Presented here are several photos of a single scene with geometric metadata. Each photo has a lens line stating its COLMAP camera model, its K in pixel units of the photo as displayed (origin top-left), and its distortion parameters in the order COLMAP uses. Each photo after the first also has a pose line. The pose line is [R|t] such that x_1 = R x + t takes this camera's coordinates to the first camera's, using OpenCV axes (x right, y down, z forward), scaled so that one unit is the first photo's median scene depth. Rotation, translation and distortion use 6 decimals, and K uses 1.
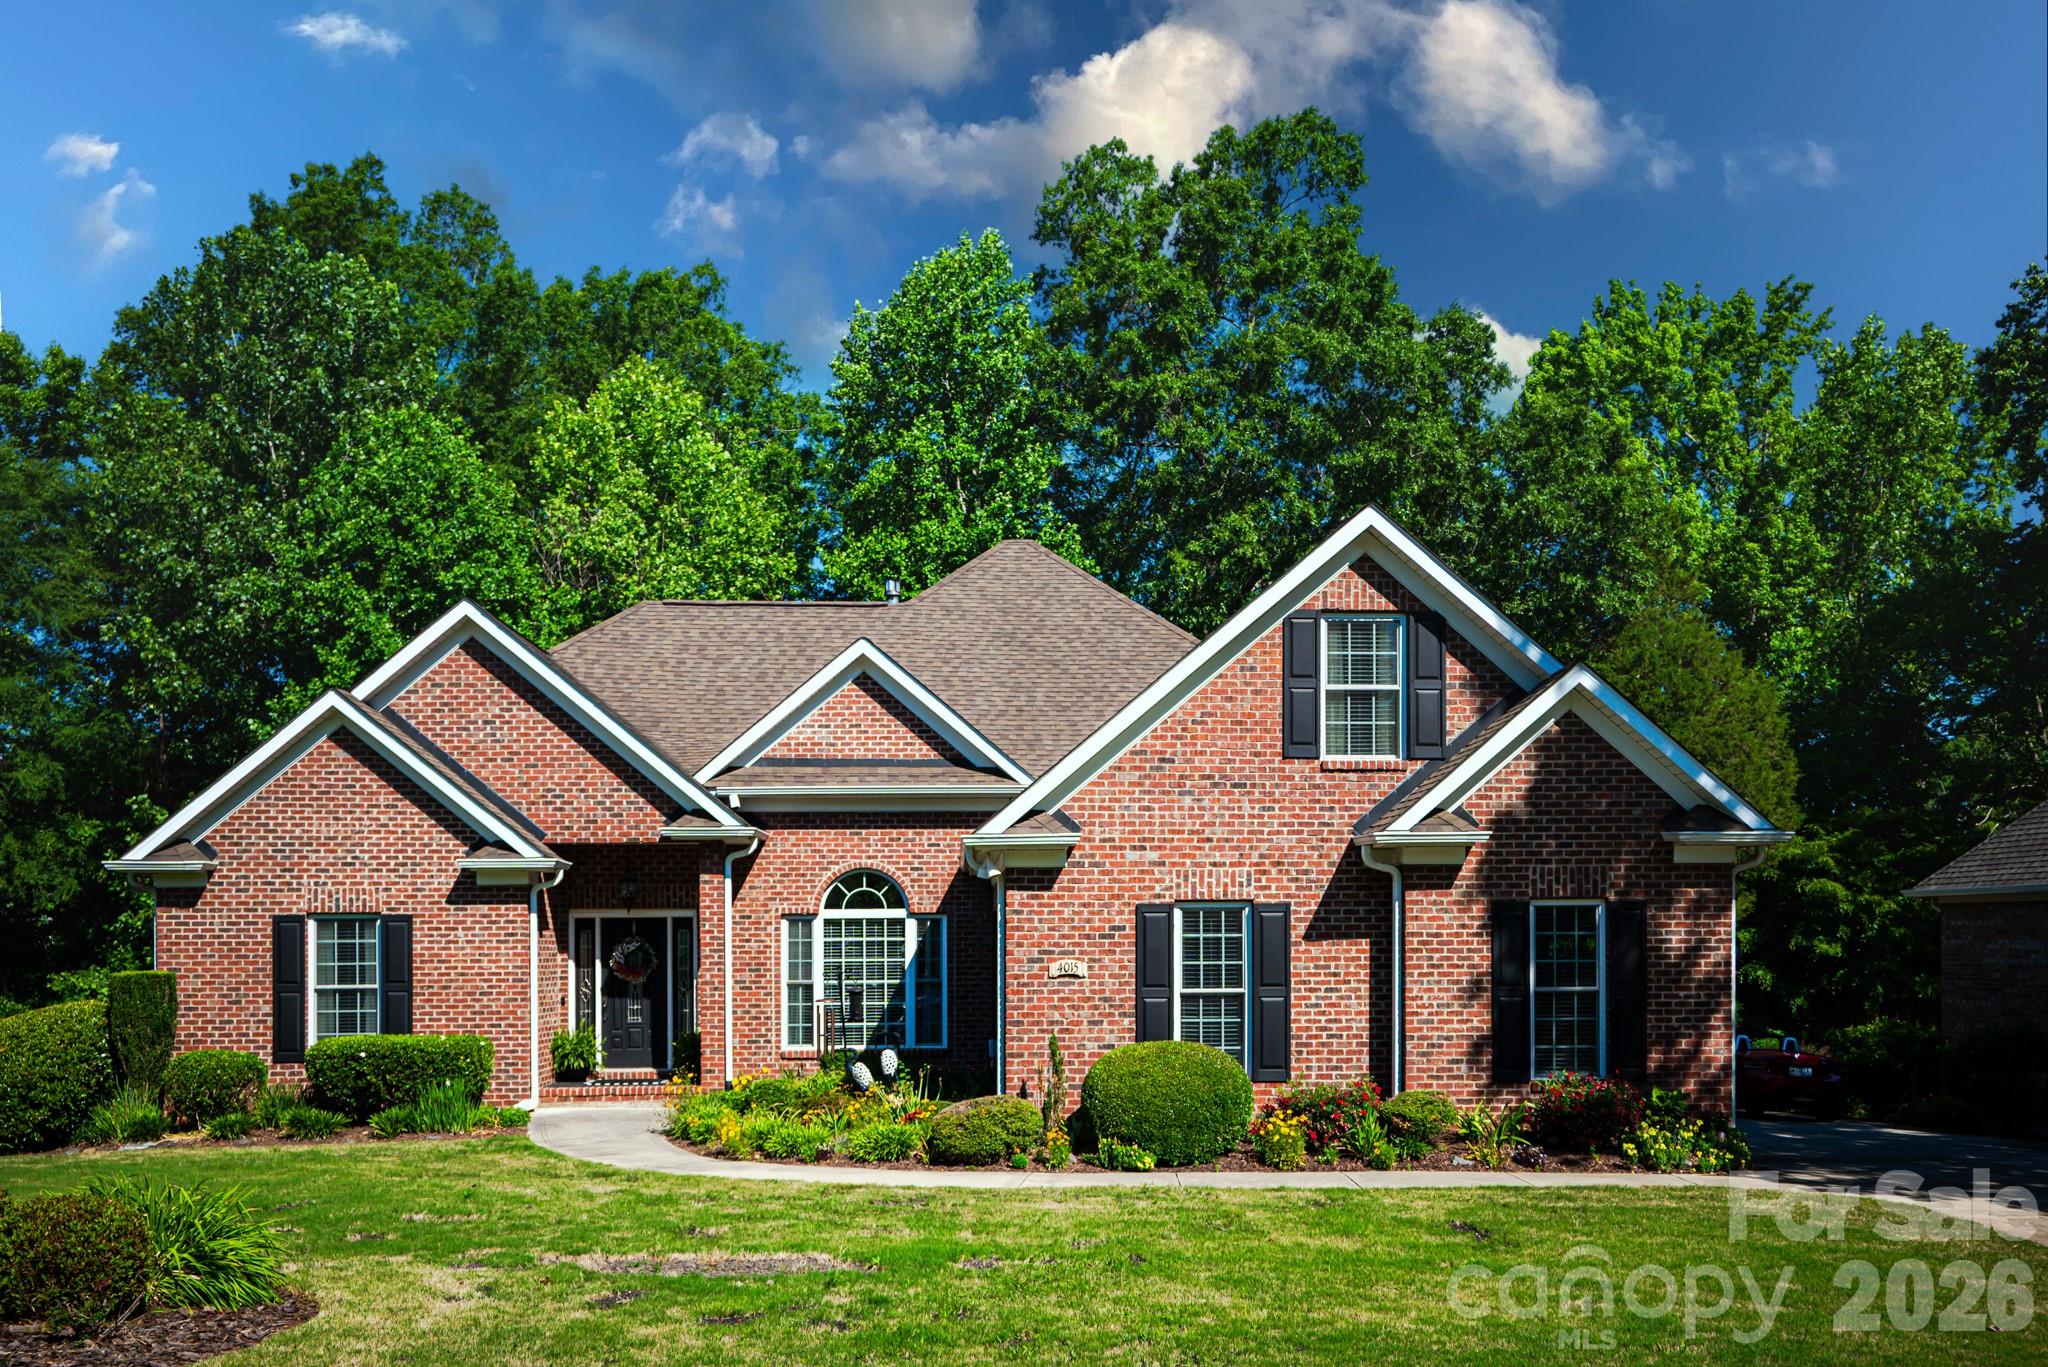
lens RADIAL K [[1769.8, 0, 1024.0], [0, 1769.8, 848.5], [0, 0, 1]] dist [0.006544, 0.002757]
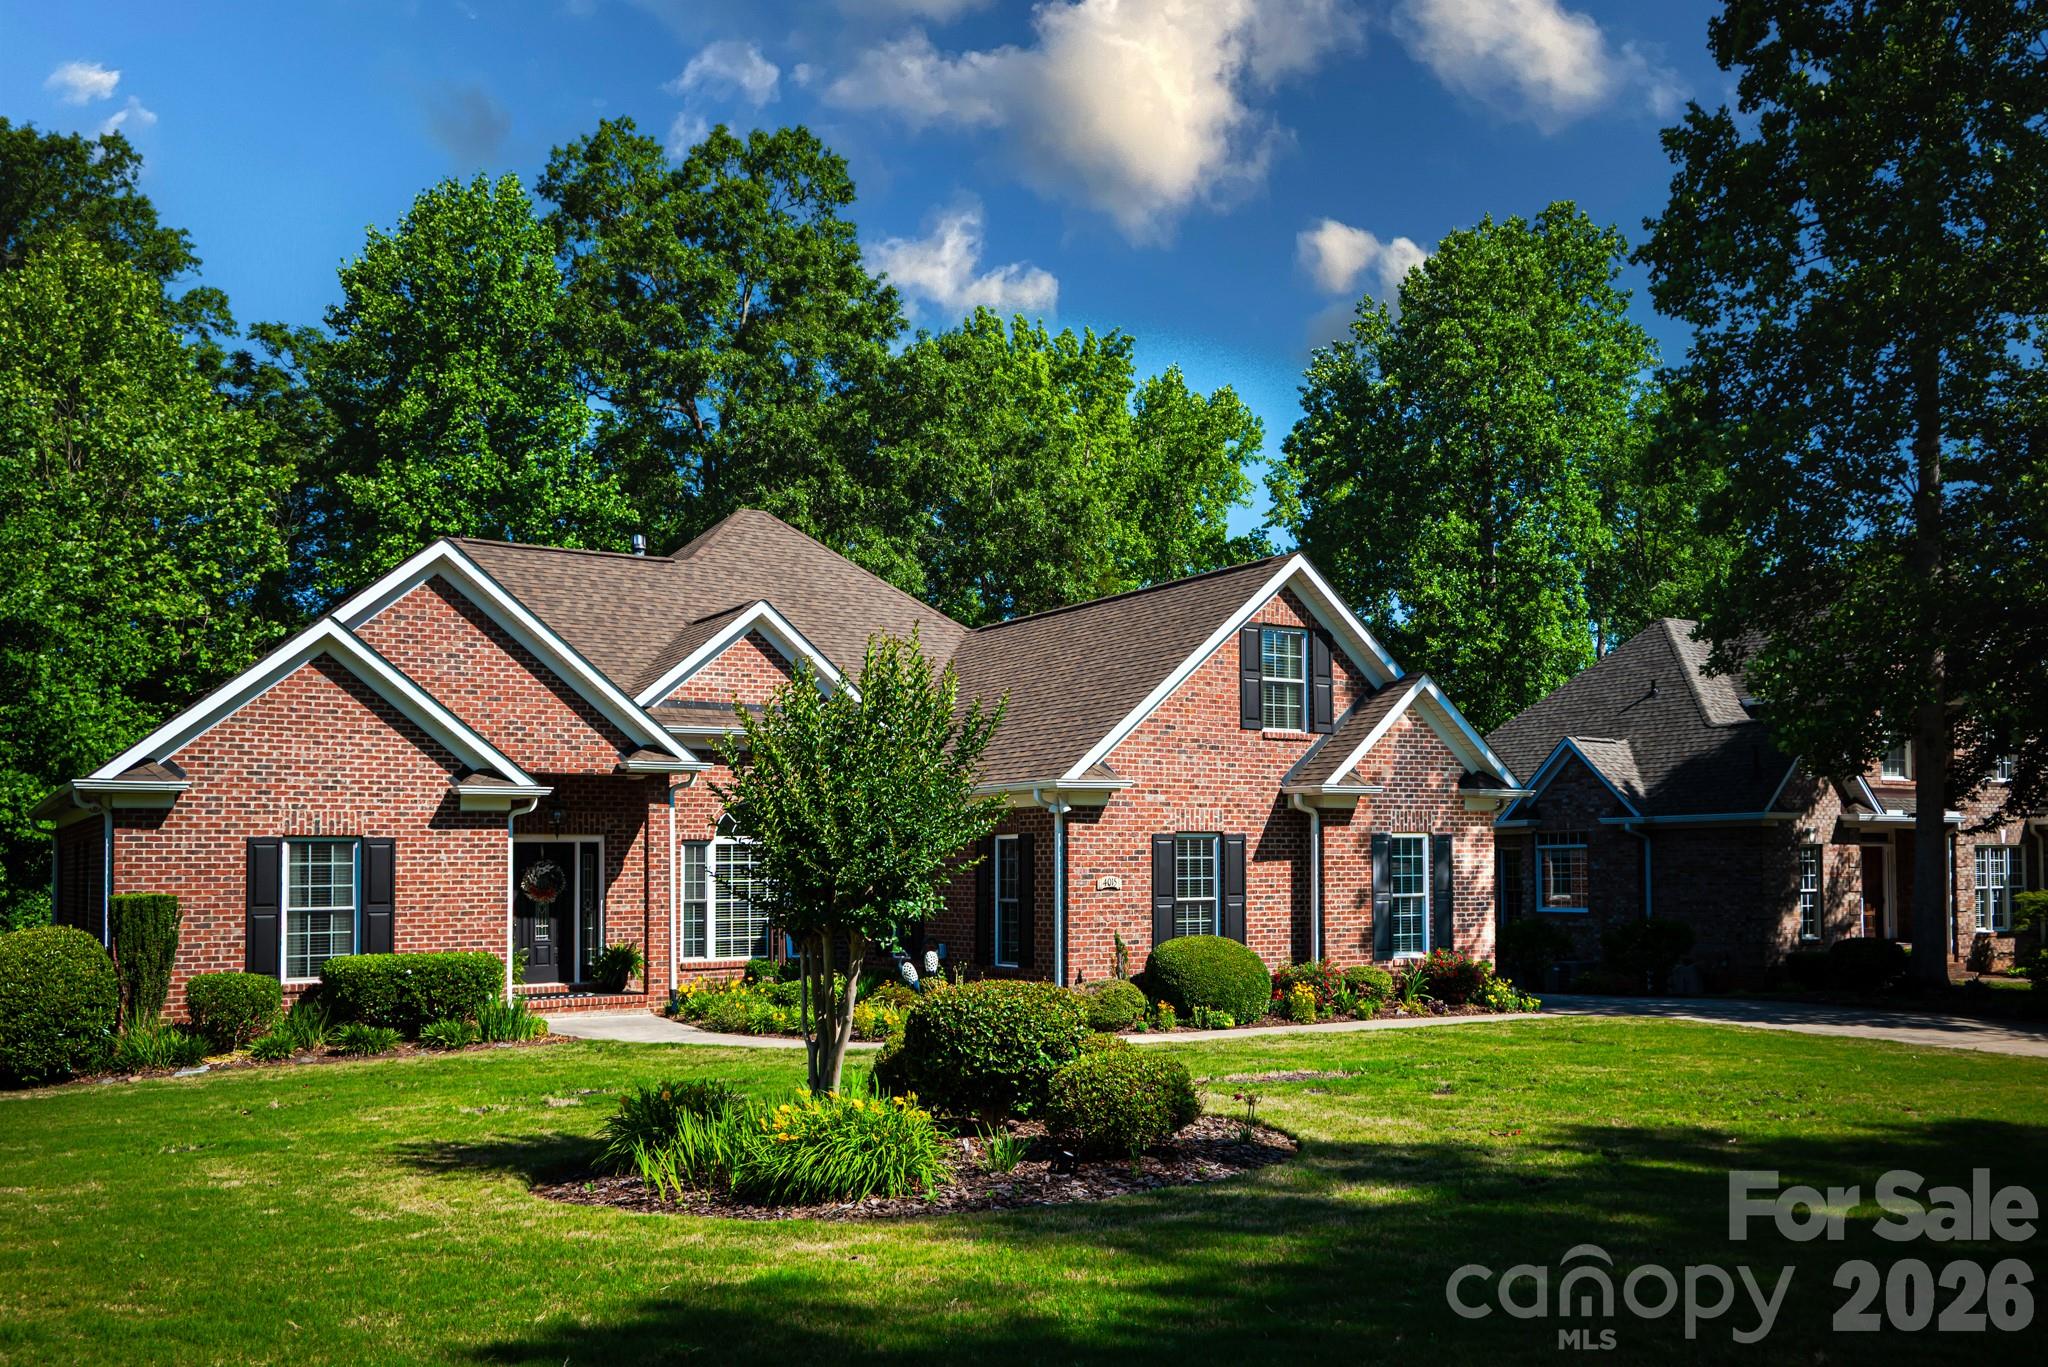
lens RADIAL K [[1784.3, 0, 1024.0], [0, 1784.3, 683.5], [0, 0, 1]] dist [0.003968, 0.002880]
pose [[0.864124, 0.051061, 0.500682, -0.554690], [-0.024004, 0.997889, -0.060340, 0.001288], [-0.502706, 0.040122, 0.863526, -0.092447]]
